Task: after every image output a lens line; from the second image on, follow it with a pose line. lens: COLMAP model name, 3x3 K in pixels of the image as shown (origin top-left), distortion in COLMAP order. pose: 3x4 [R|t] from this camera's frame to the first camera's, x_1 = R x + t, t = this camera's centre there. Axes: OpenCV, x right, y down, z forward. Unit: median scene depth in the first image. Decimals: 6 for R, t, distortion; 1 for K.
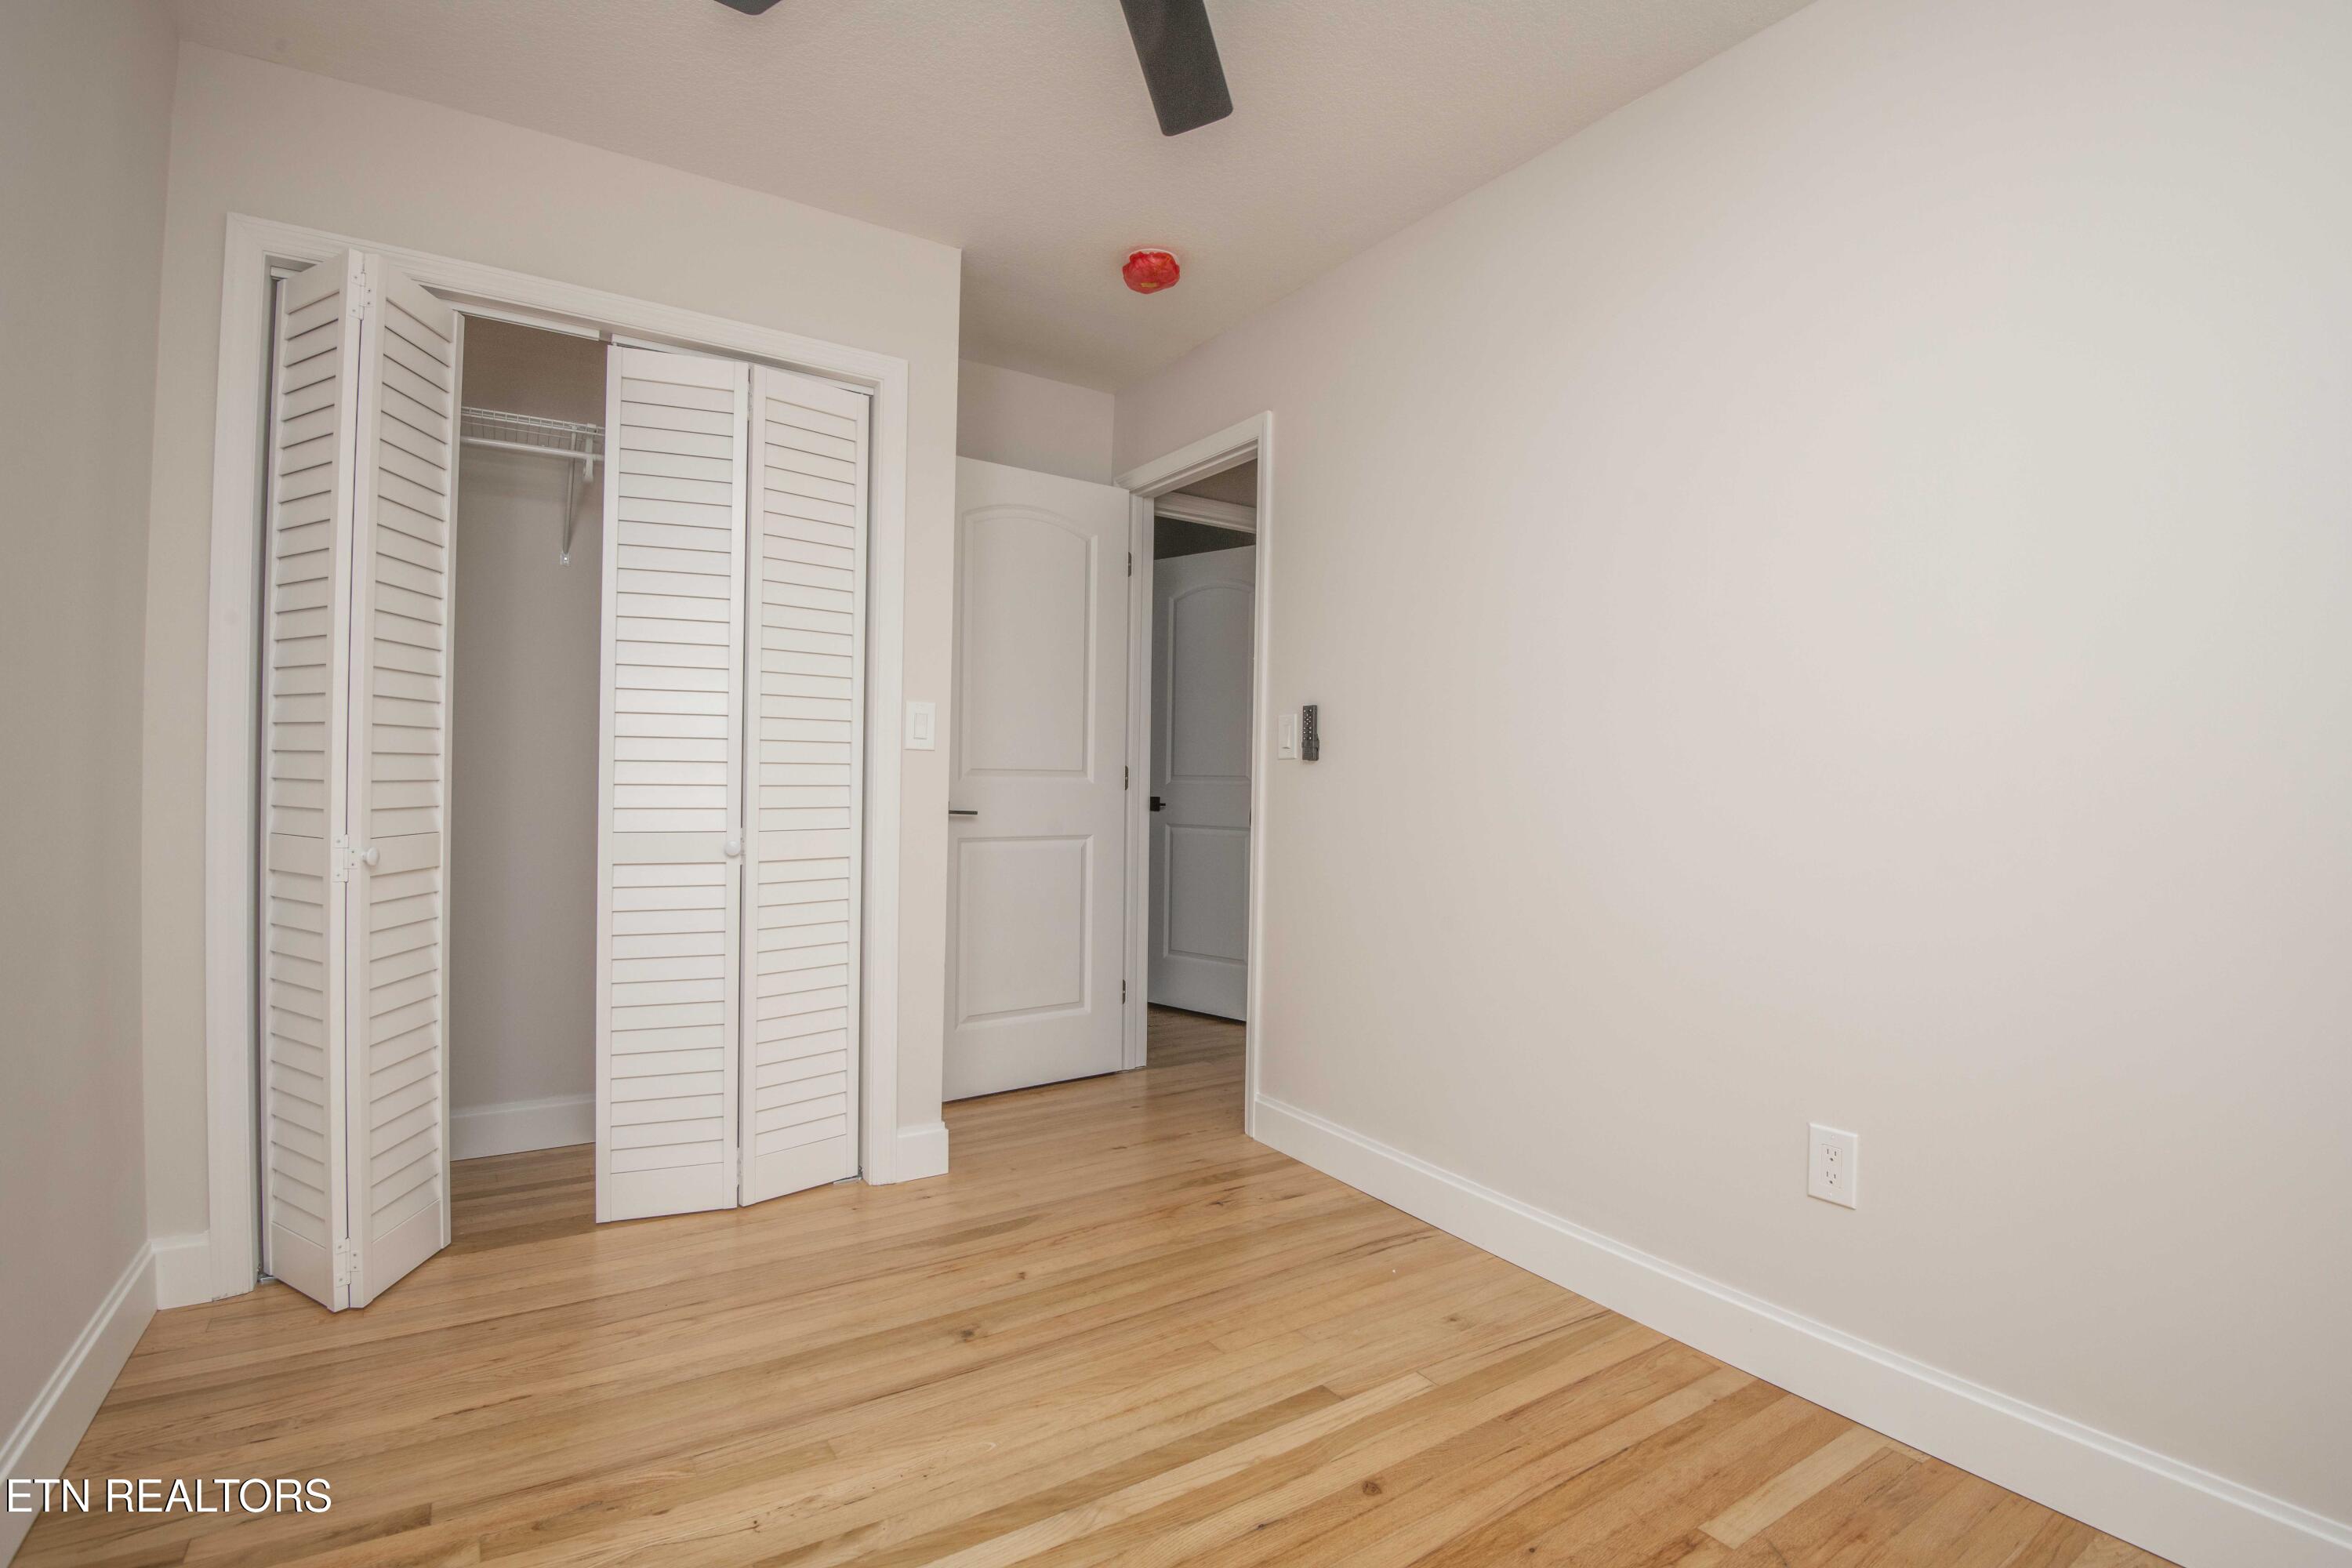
lens RADIAL K [[1099.3, 0, 1185.8], [0, 1099.3, 781.1], [0, 0, 1]] dist [-0.021234, -0.013346]
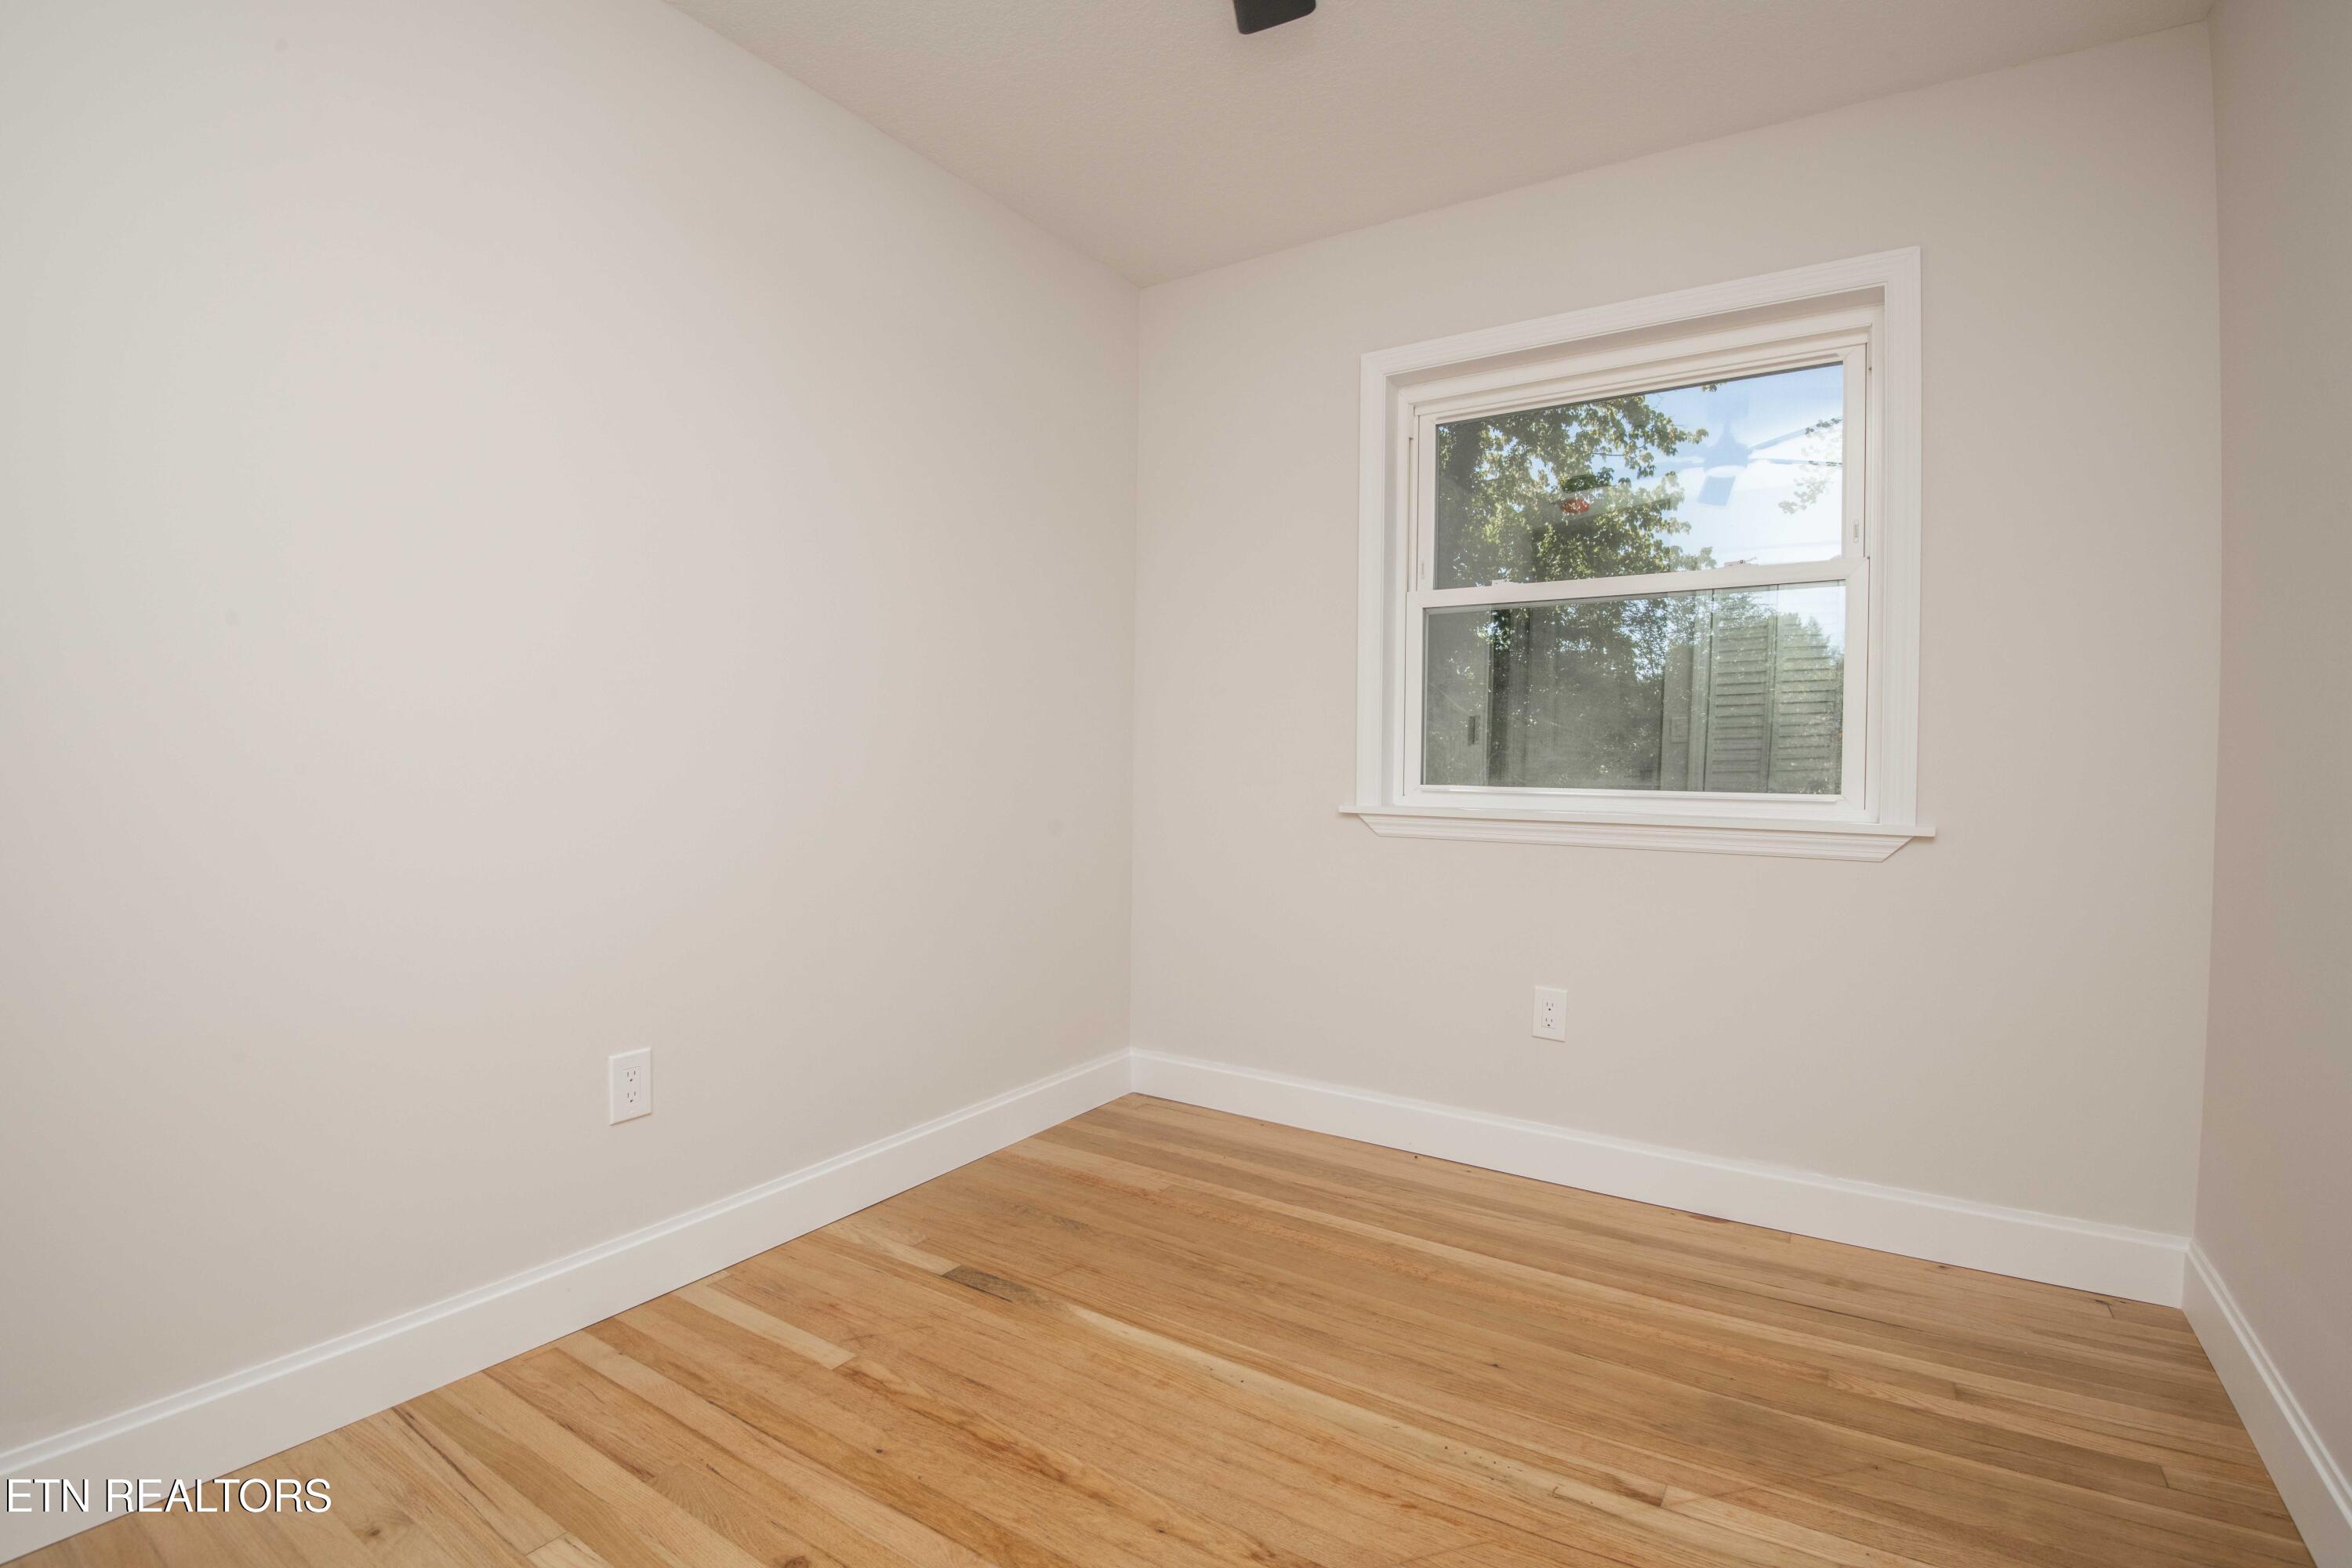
lens RADIAL K [[1099.3, 0, 1185.8], [0, 1099.3, 781.1], [0, 0, 1]] dist [-0.021234, -0.013346]
pose [[-0.399102, -0.039877, 0.916039, -0.635762], [-0.010629, 0.999188, 0.038866, 0.001111], [-0.916845, 0.005775, -0.399202, 0.955840]]
